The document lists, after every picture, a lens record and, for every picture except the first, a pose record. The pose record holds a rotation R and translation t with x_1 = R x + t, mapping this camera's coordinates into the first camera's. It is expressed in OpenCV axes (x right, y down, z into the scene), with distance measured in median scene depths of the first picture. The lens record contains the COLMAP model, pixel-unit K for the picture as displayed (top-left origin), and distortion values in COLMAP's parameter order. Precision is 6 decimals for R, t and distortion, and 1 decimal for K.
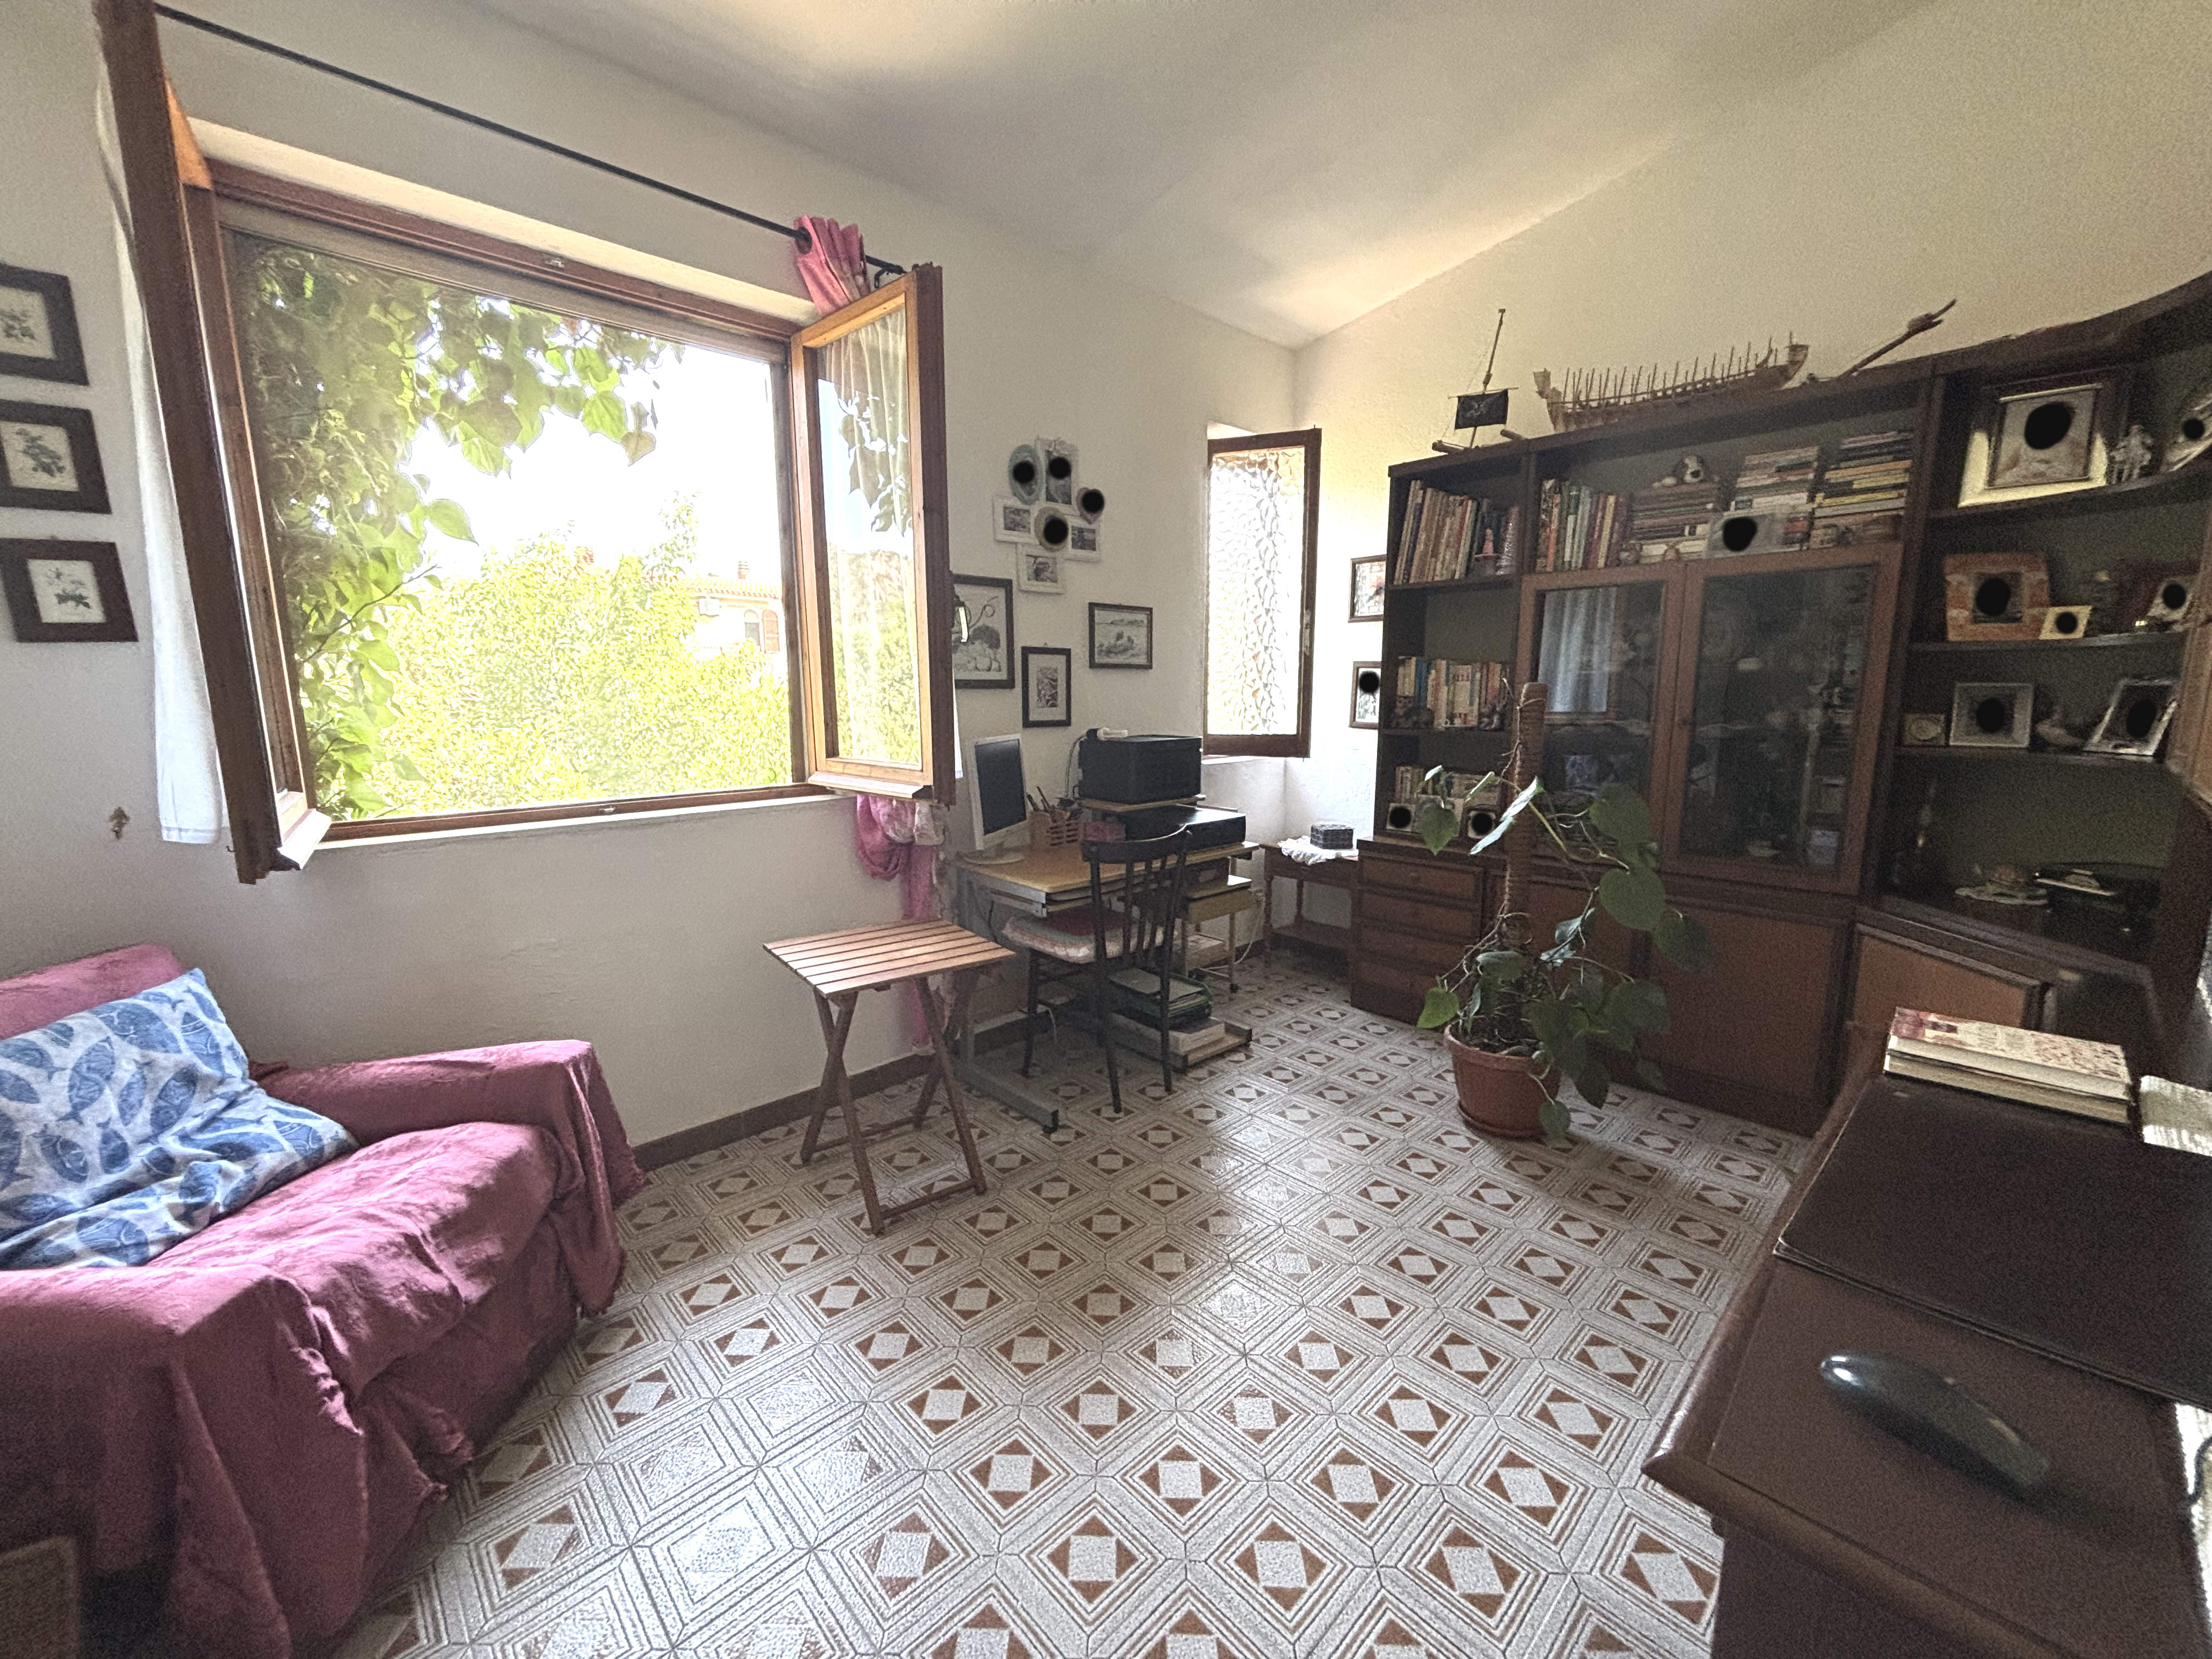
lens RADIAL K [[893.9, 0, 1097.7], [0, 893.9, 830.1], [0, 0, 1]] dist [0.000797, 0.000708]
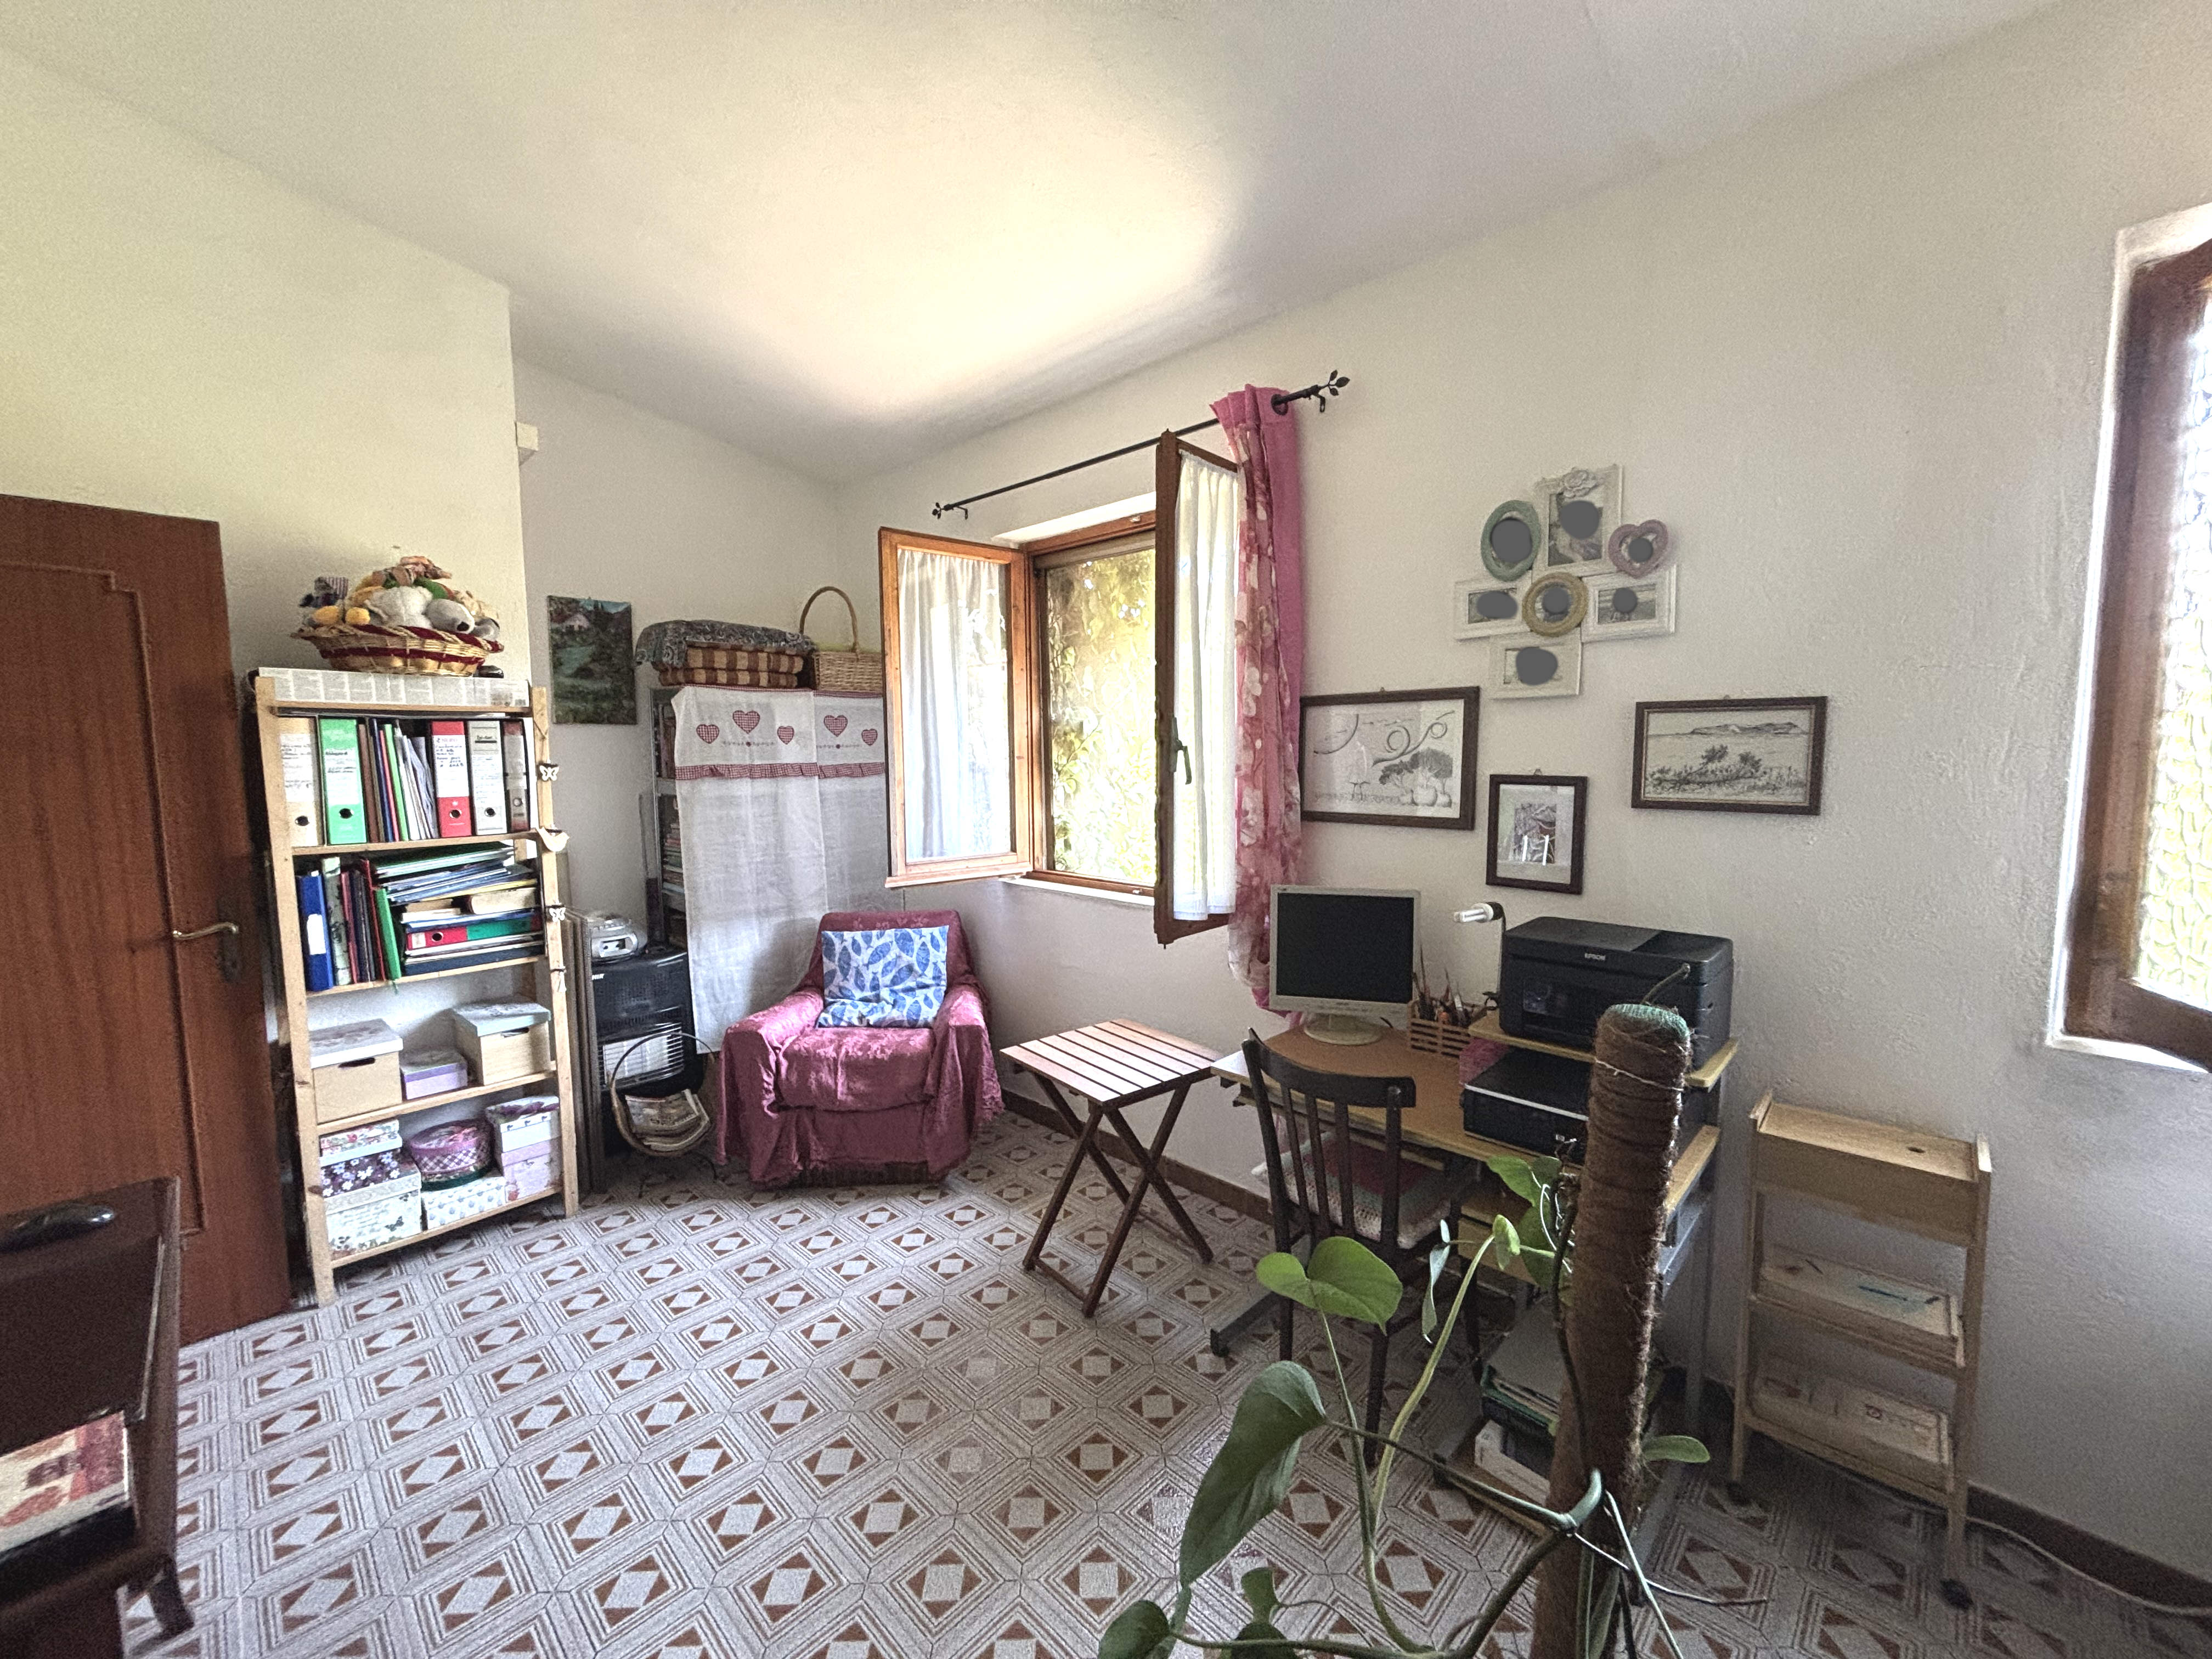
lens RADIAL K [[893.9, 0, 1103.3], [0, 893.9, 822.8], [0, 0, 1]] dist [0.000797, 0.000708]
pose [[0.043203, 0.088908, -0.995102, 0.730751], [-0.152221, 0.984989, 0.081395, -0.206611], [0.987402, 0.147959, 0.056088, 0.758654]]
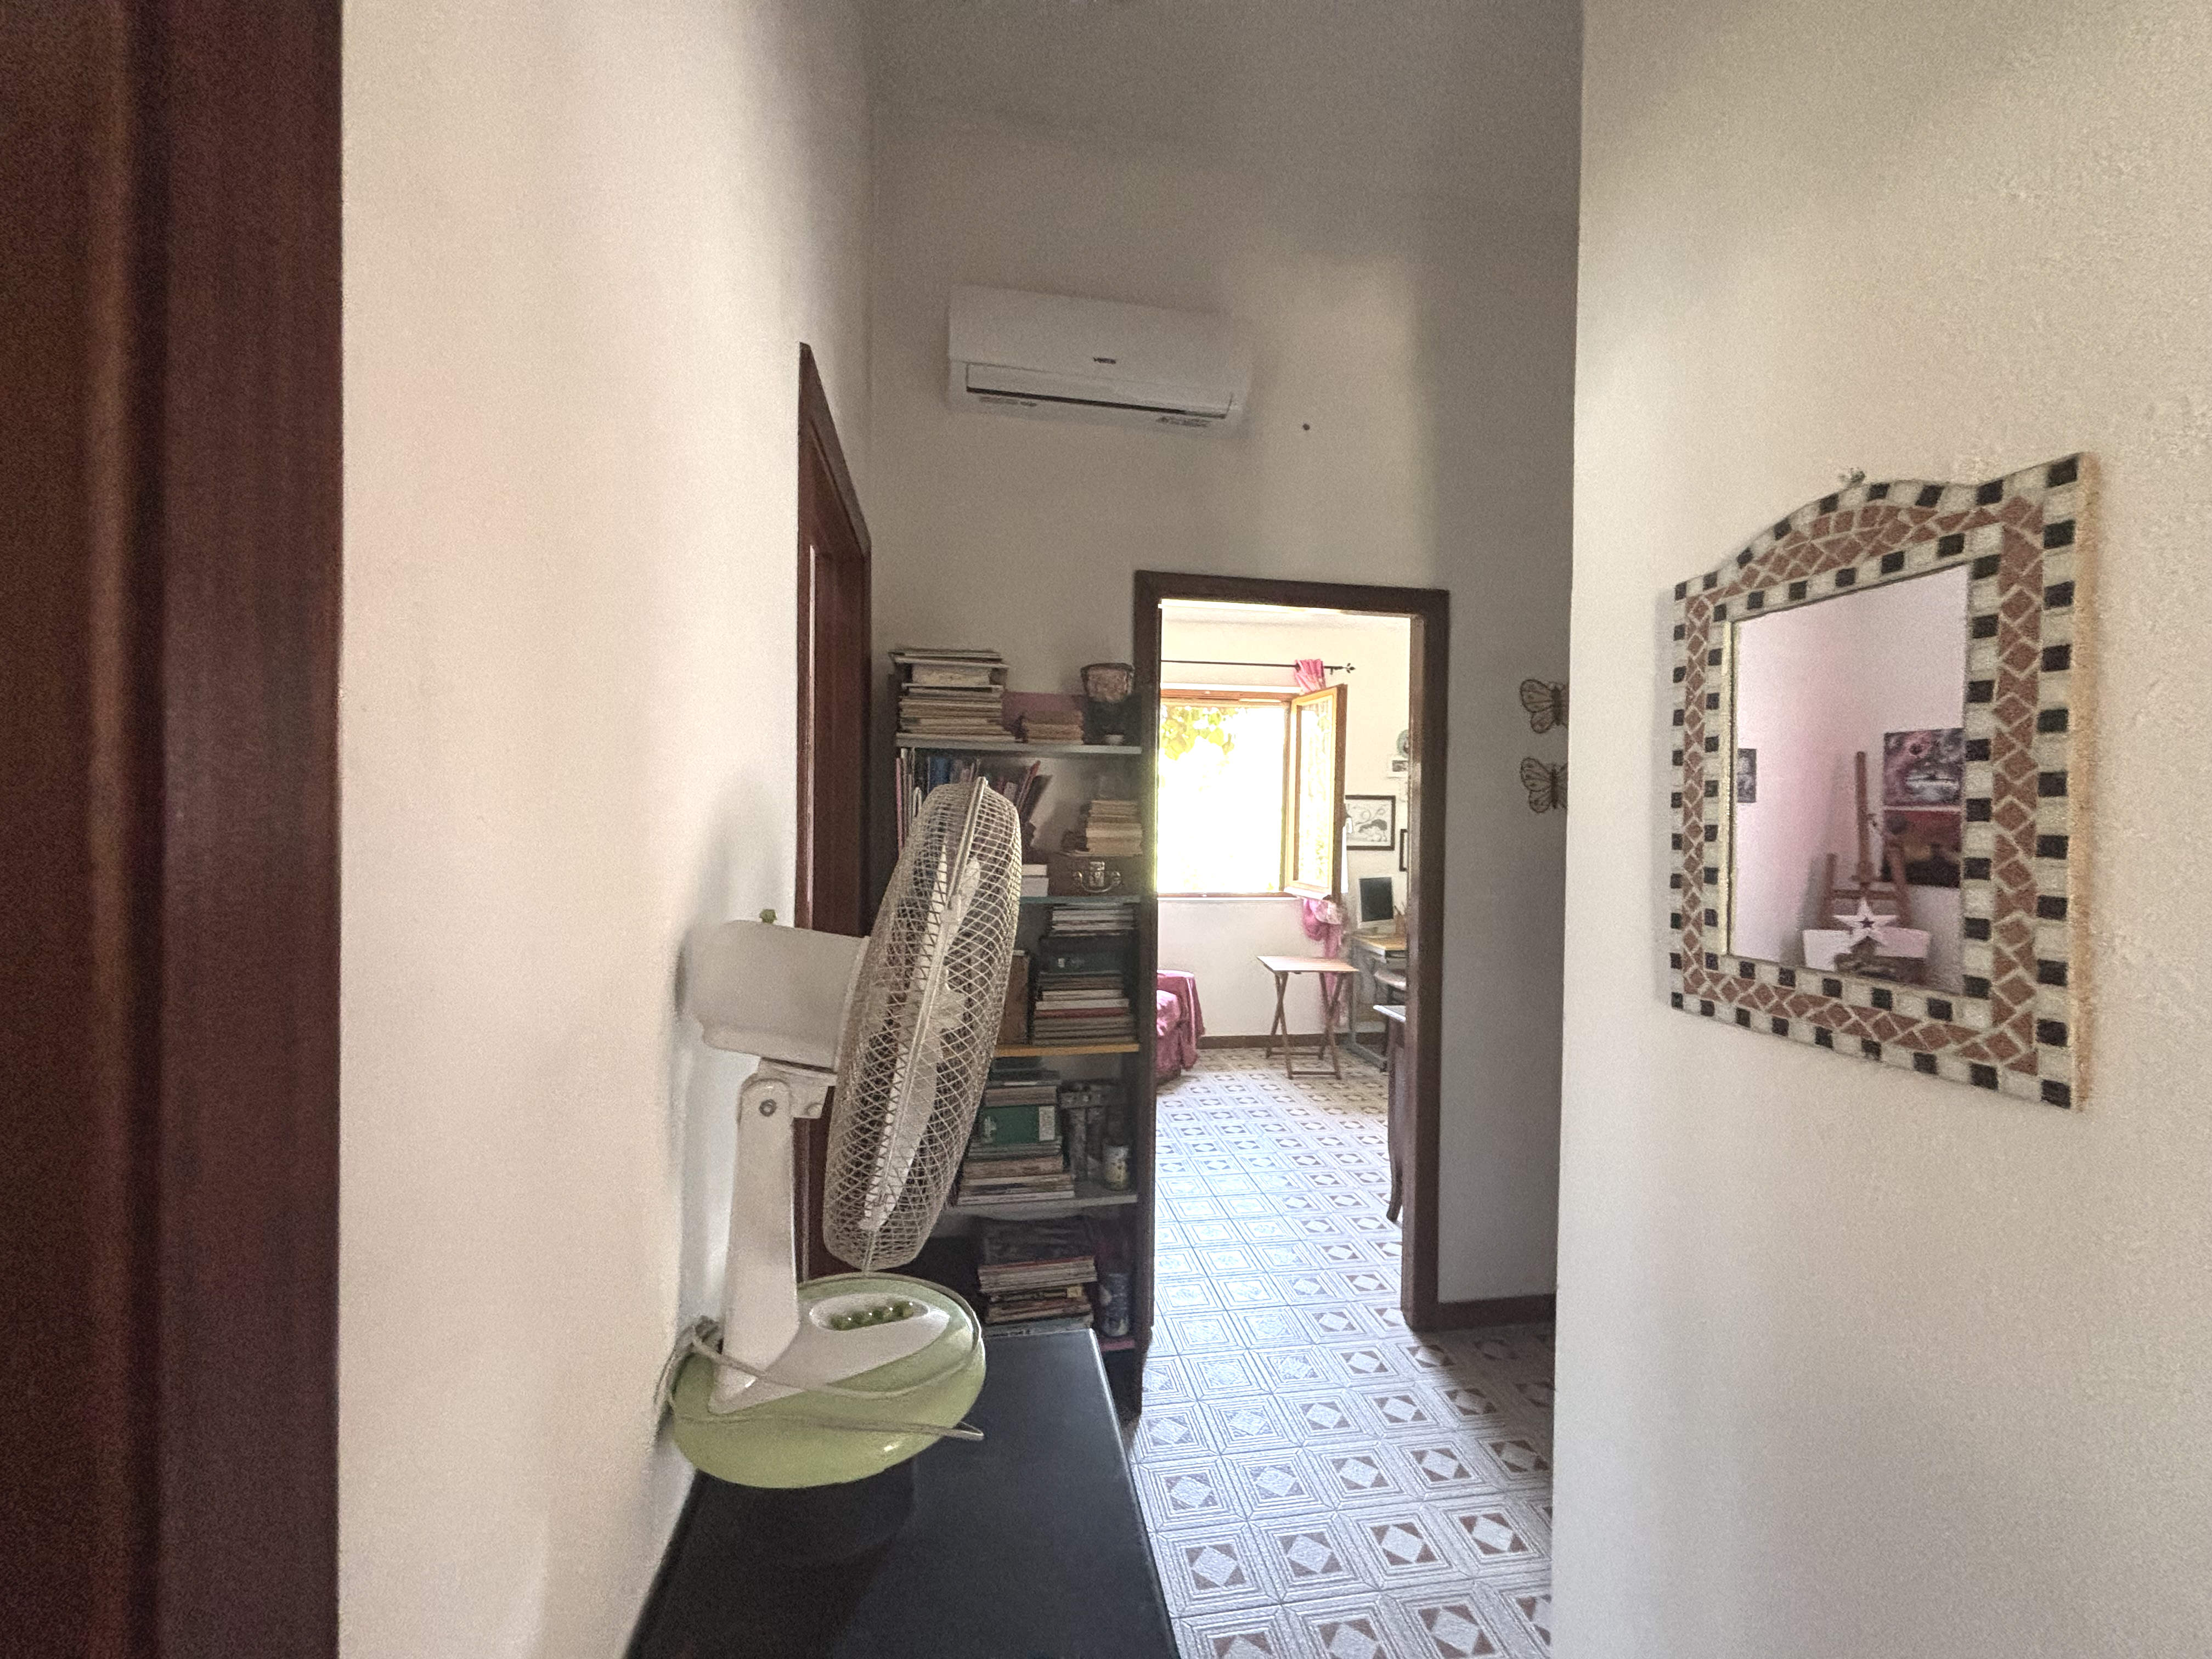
lens RADIAL K [[893.9, 0, 1092.9], [0, 893.9, 832.1], [0, 0, 1]] dist [0.000797, 0.000708]
pose [[0.829261, 0.029959, -0.558058, 0.510189], [-0.105981, 0.988873, -0.104398, 0.083015], [0.548720, 0.145717, 0.823209, -1.092794]]
